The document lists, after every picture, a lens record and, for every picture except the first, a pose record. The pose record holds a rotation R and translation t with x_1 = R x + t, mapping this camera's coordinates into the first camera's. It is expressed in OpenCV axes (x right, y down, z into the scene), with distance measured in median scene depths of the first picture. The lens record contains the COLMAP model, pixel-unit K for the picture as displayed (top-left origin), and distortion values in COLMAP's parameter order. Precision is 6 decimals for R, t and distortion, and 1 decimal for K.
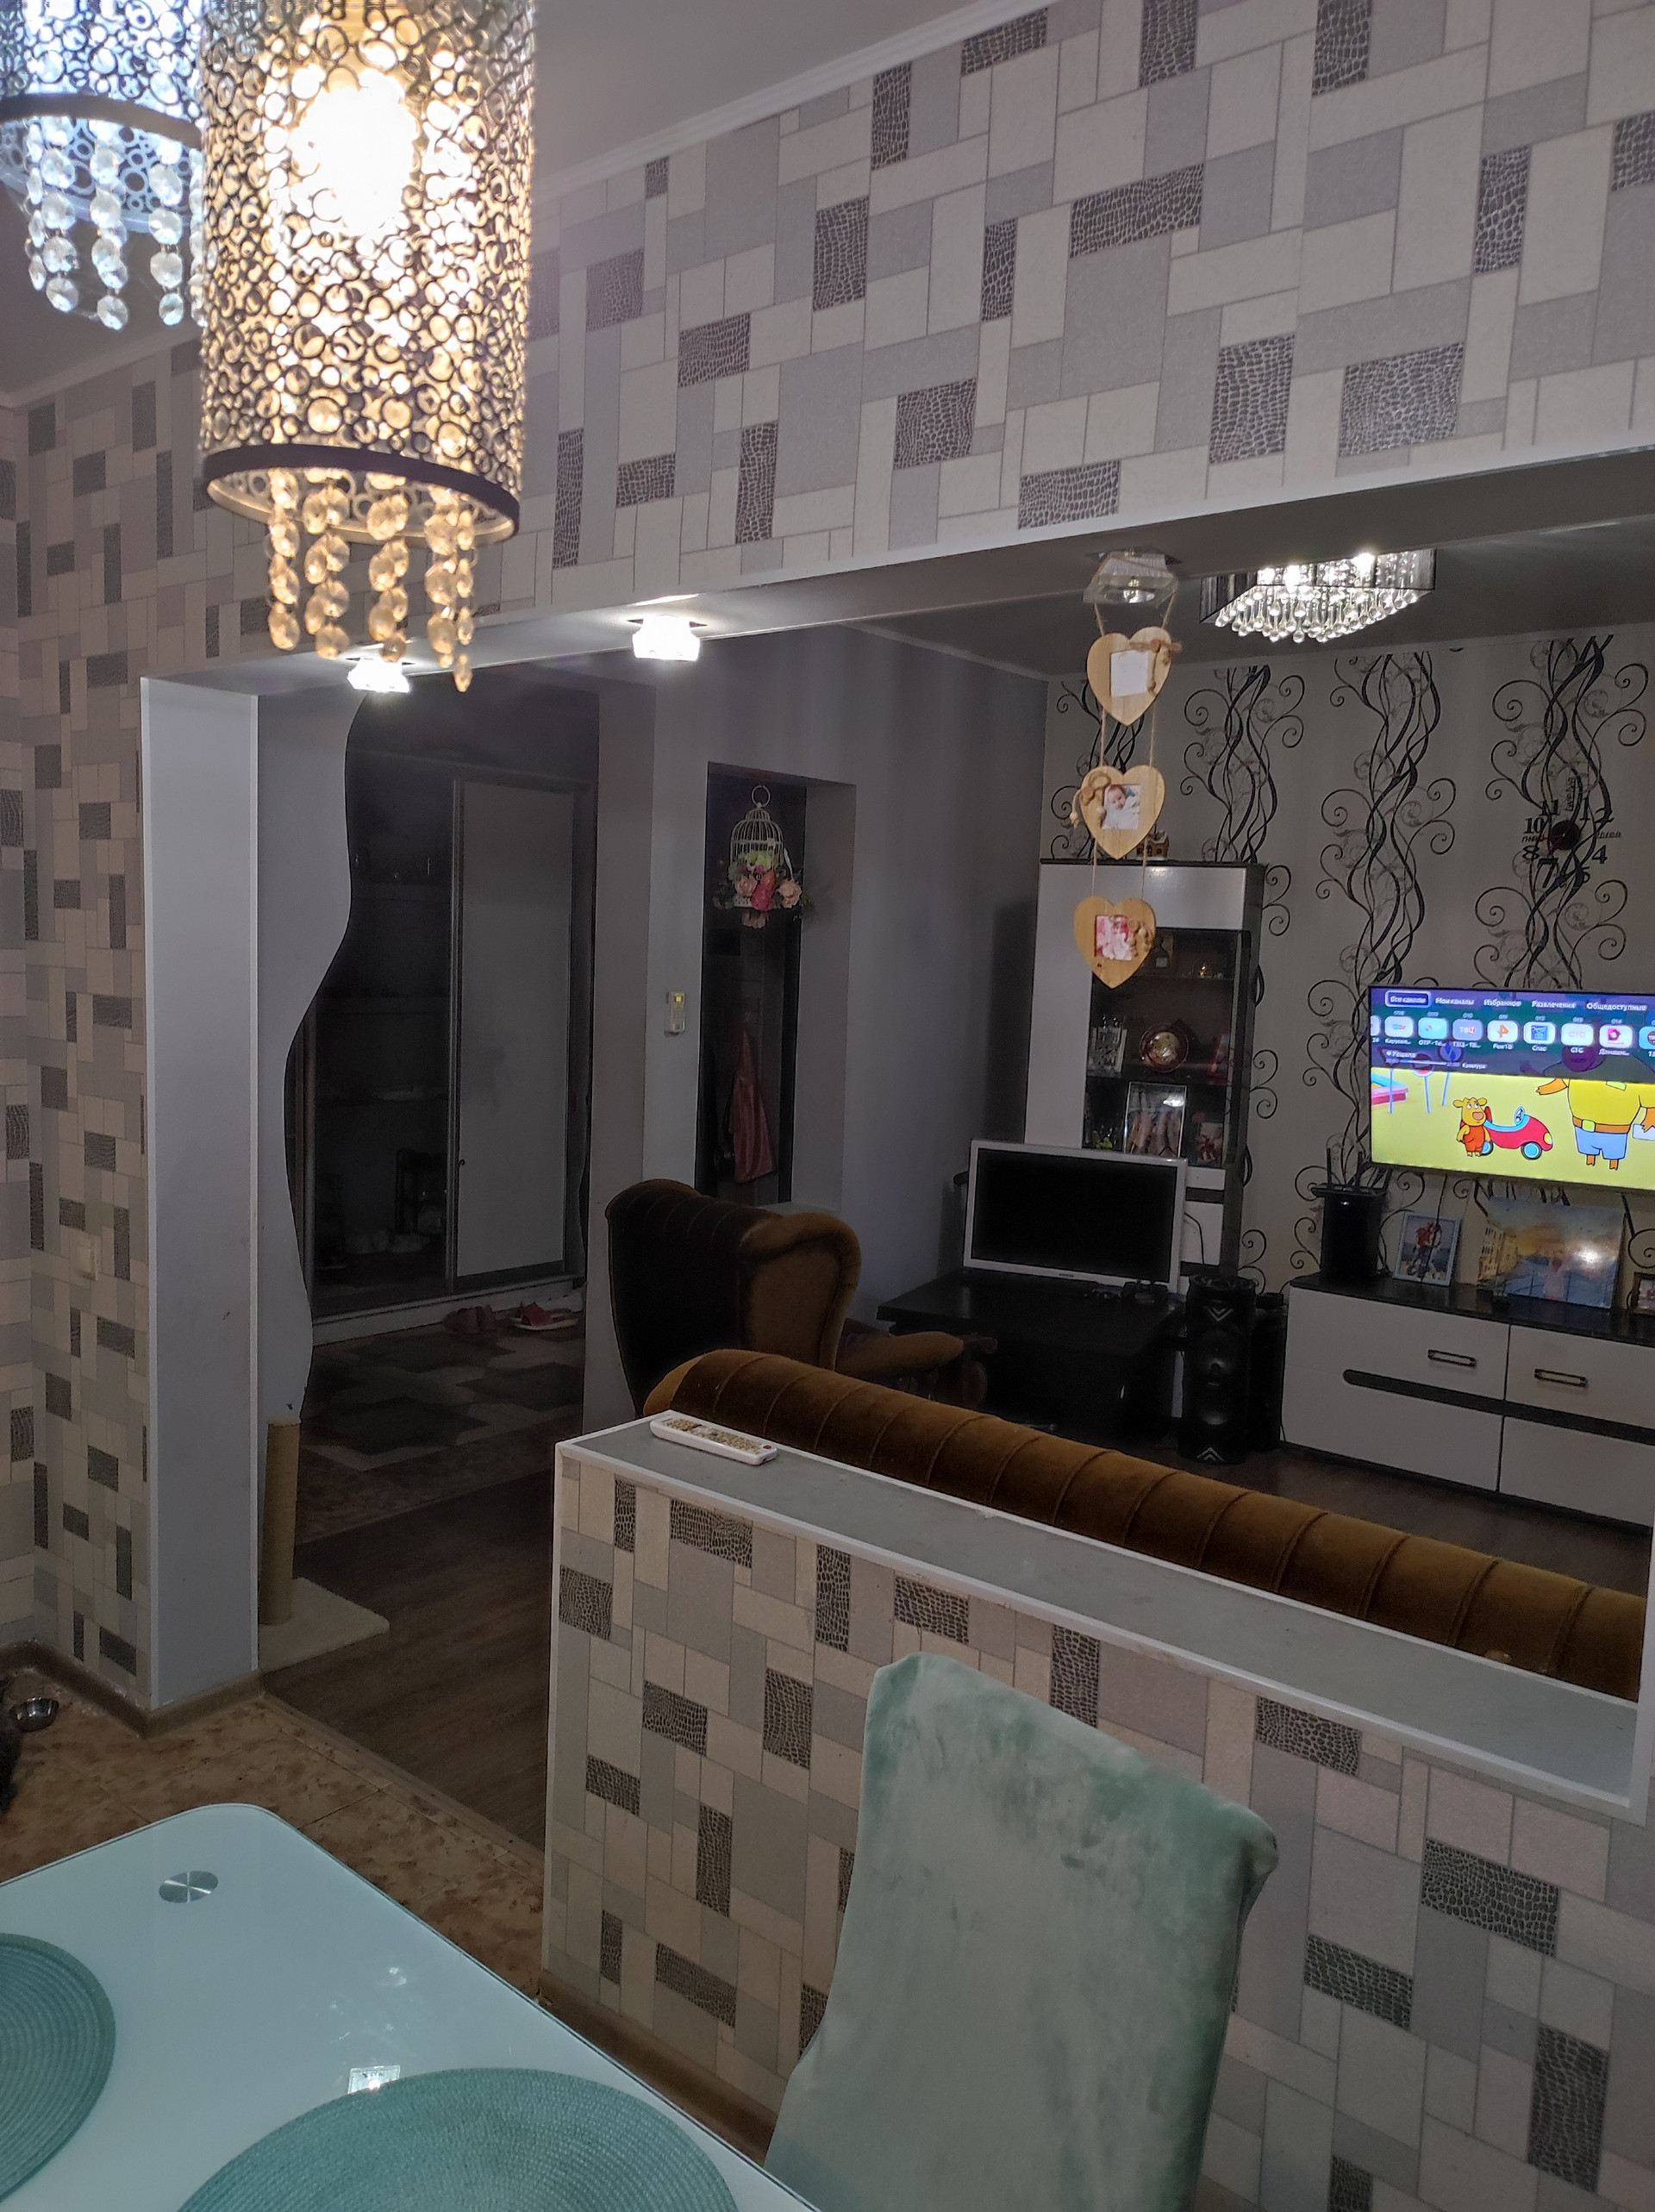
lens RADIAL K [[1621.6, 0, 827.4], [0, 1621.6, 1114.3], [0, 0, 1]] dist [0.023210, -0.011214]
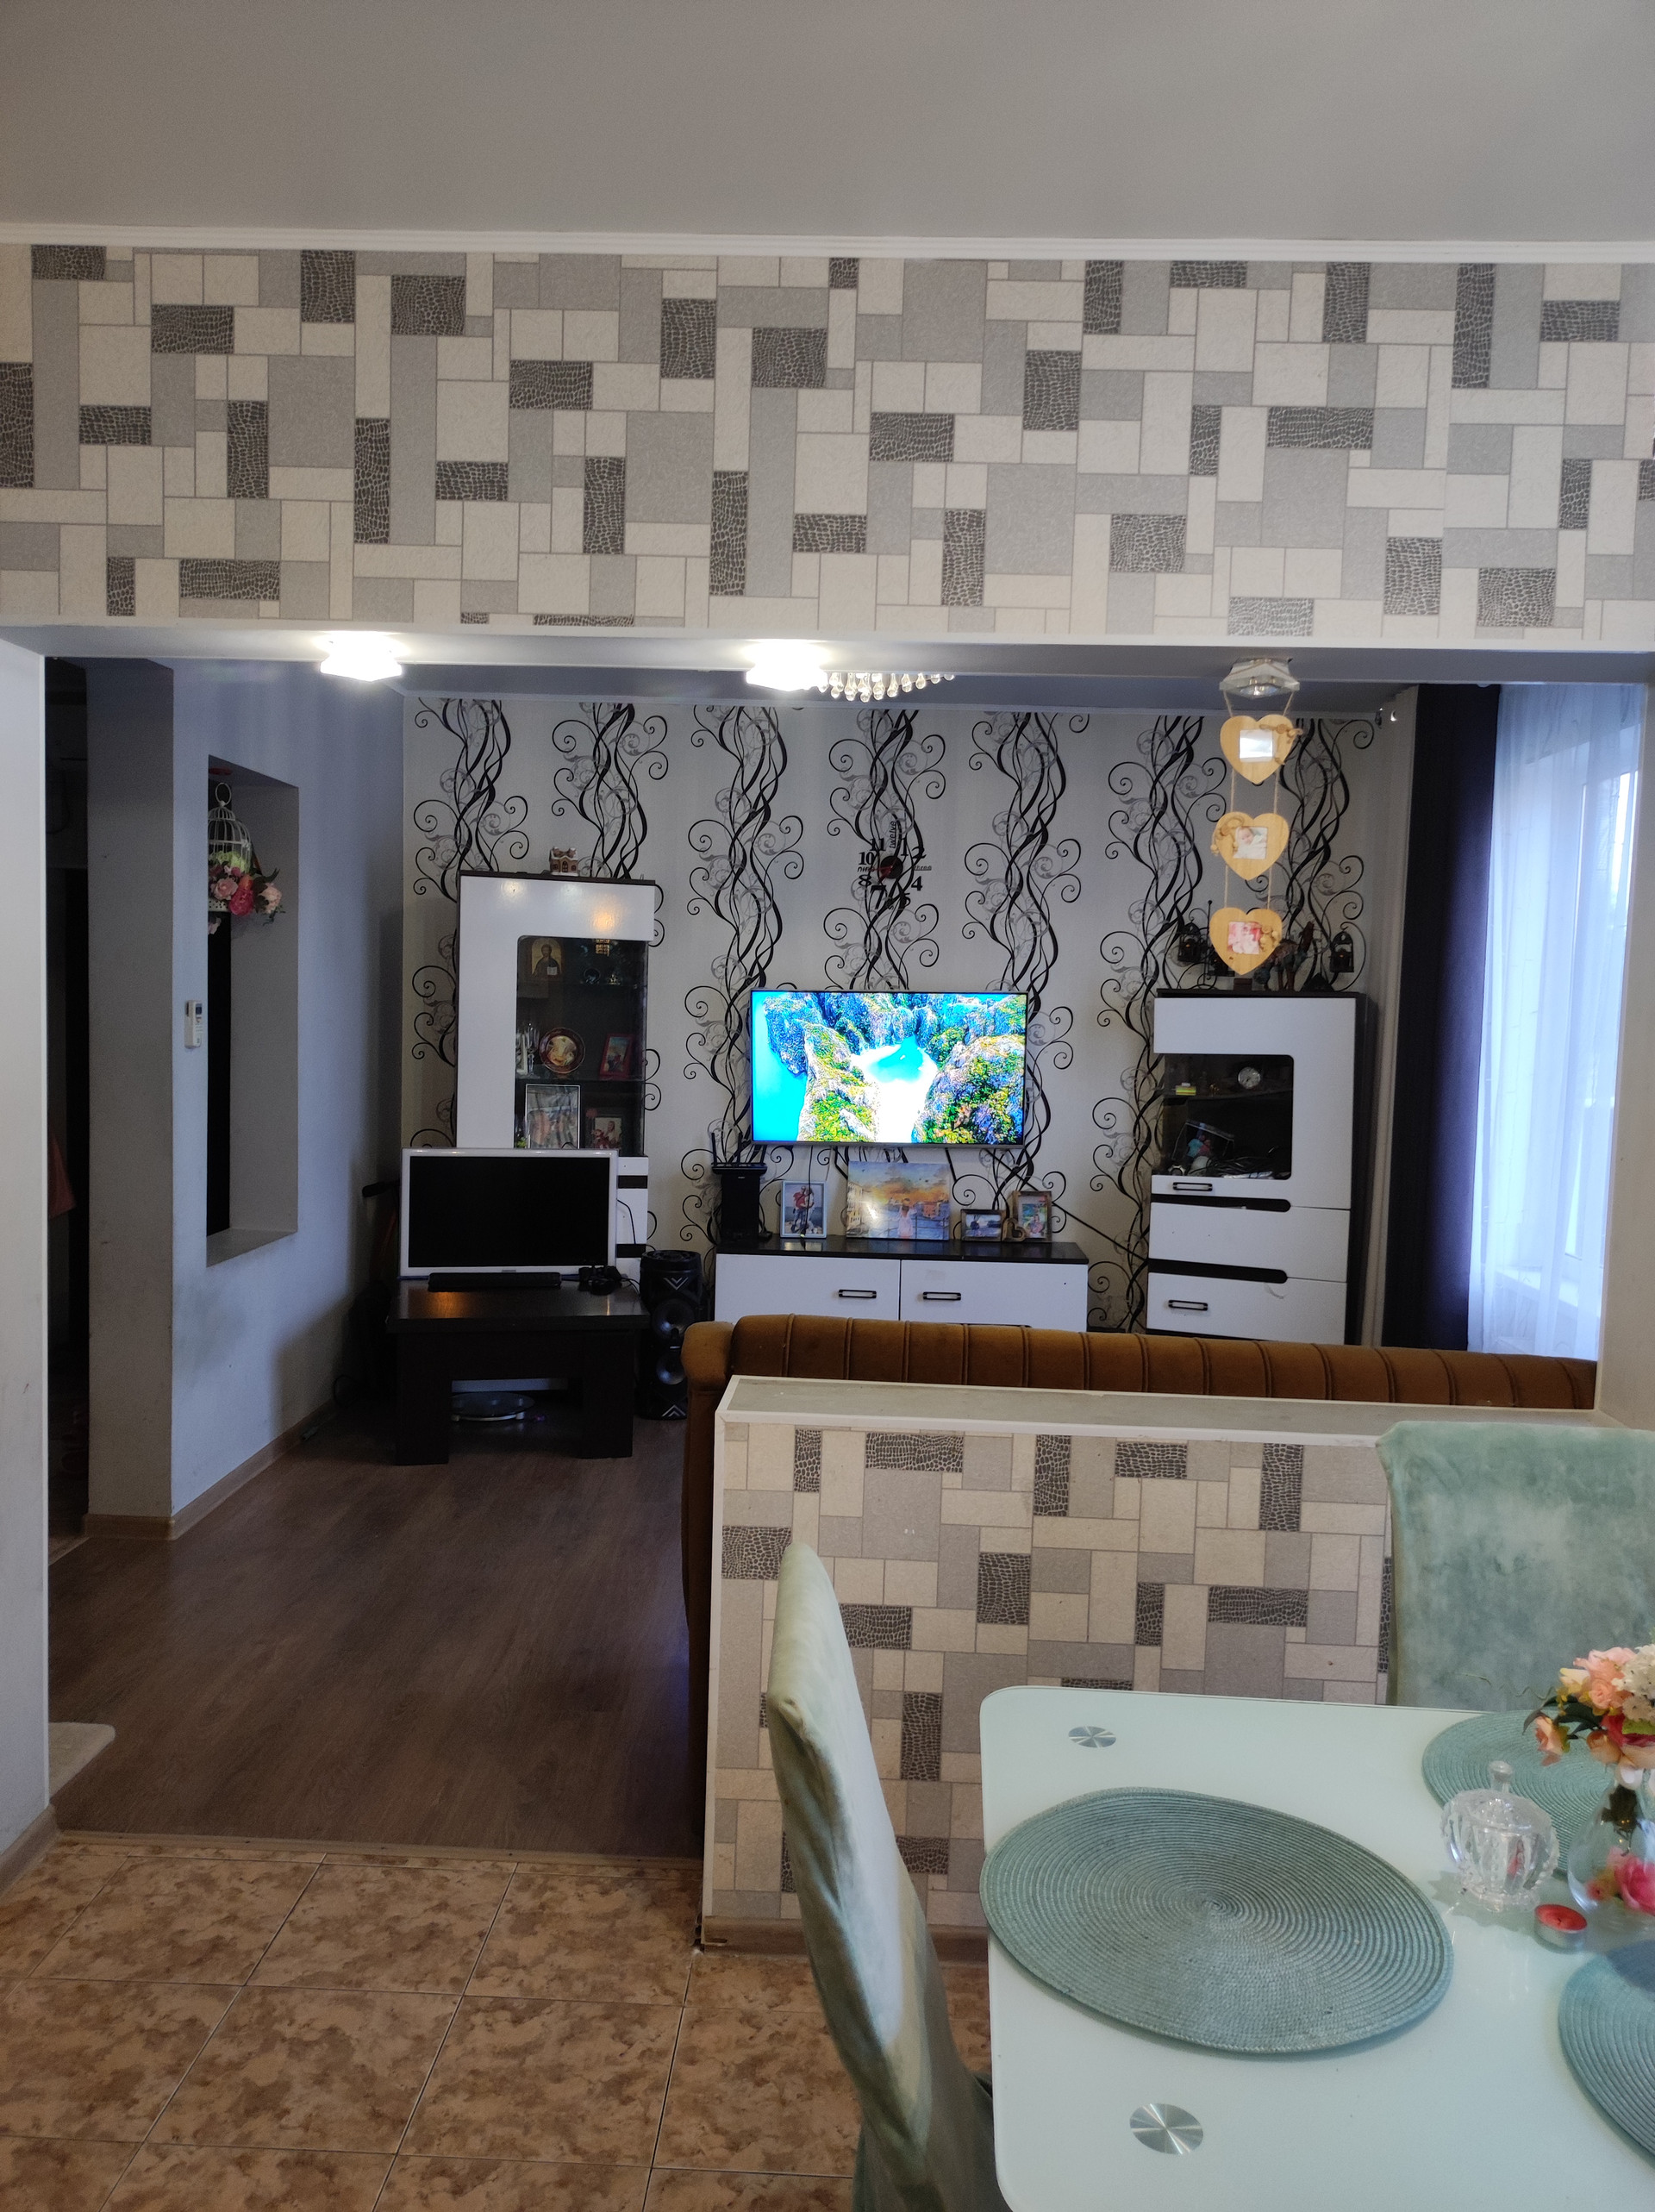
lens RADIAL K [[1613.9, 0, 827.5], [0, 1613.9, 1112.3], [0, 0, 1]] dist [0.034182, -0.031614]
pose [[0.794455, -0.058985, 0.604451, -0.545490], [0.065880, 0.997769, 0.010778, -0.000093], [-0.603739, 0.031259, 0.796569, 0.077530]]
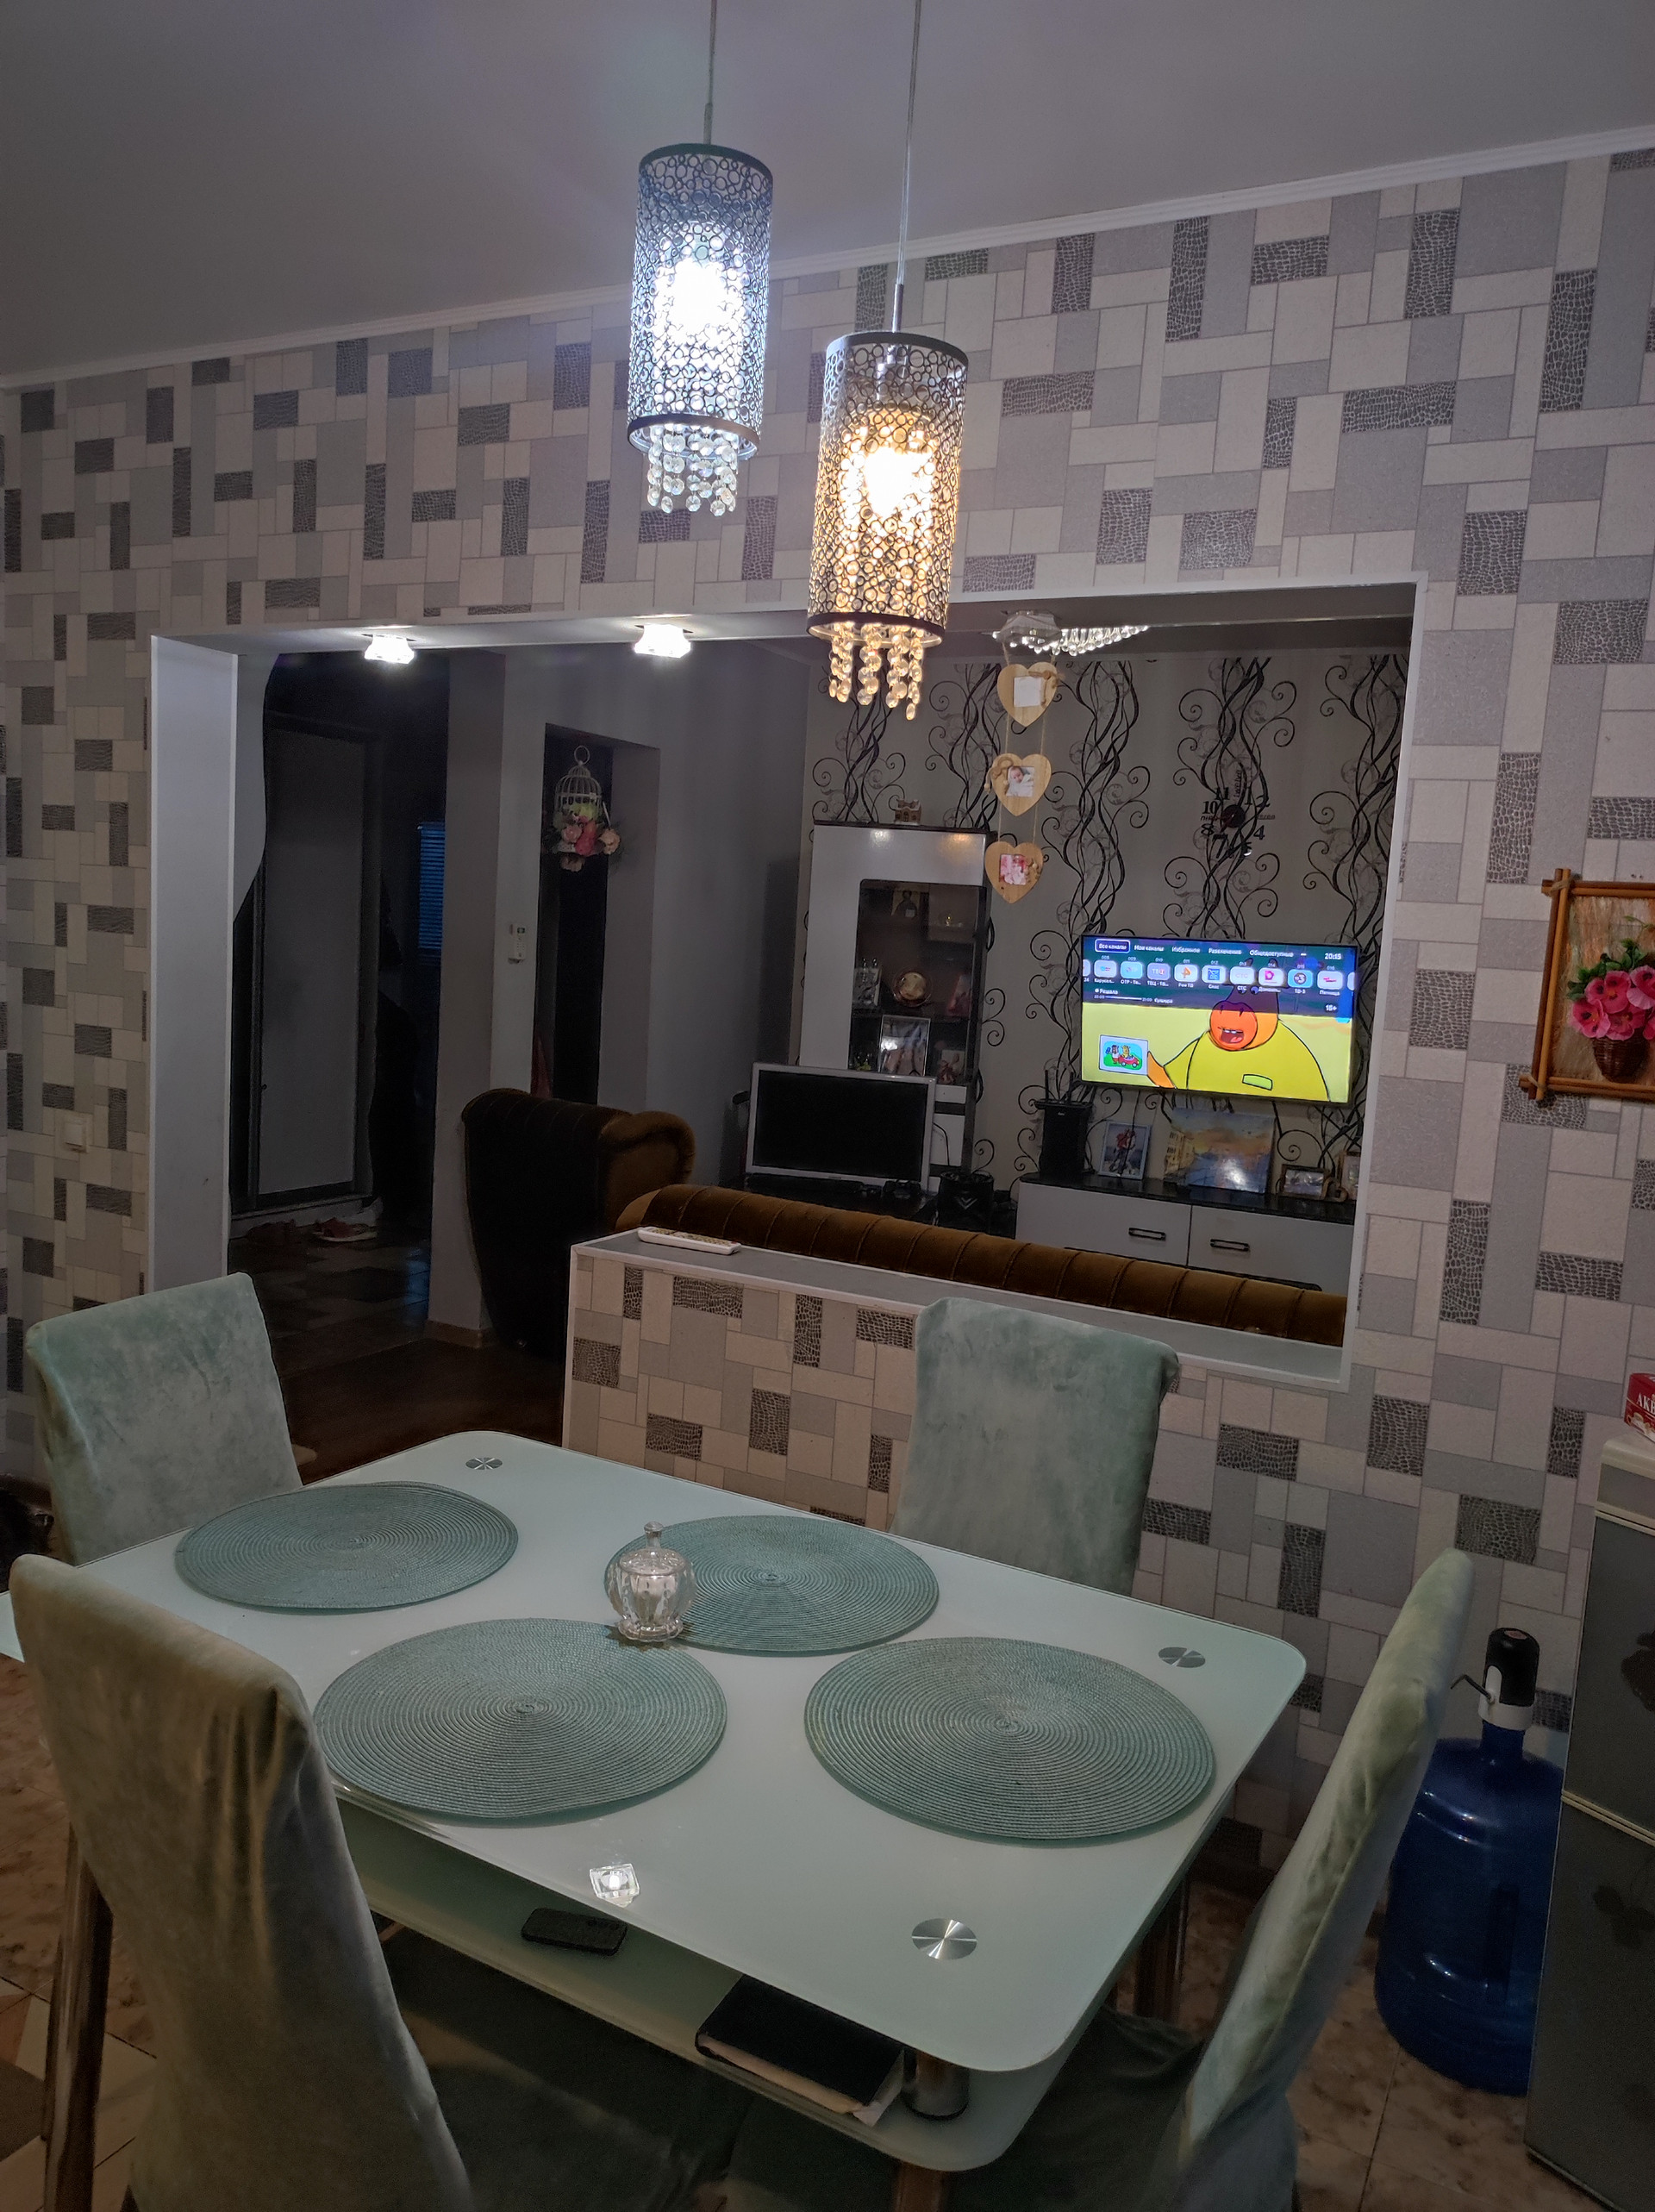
lens RADIAL K [[1616.7, 0, 828.6], [0, 1616.7, 1113.1], [0, 0, 1]] dist [0.033015, -0.027782]
pose [[0.978034, -0.002318, 0.208433, -0.175021], [-0.002077, 0.999780, 0.020866, 0.049307], [-0.208436, -0.020841, 0.977814, -0.246540]]
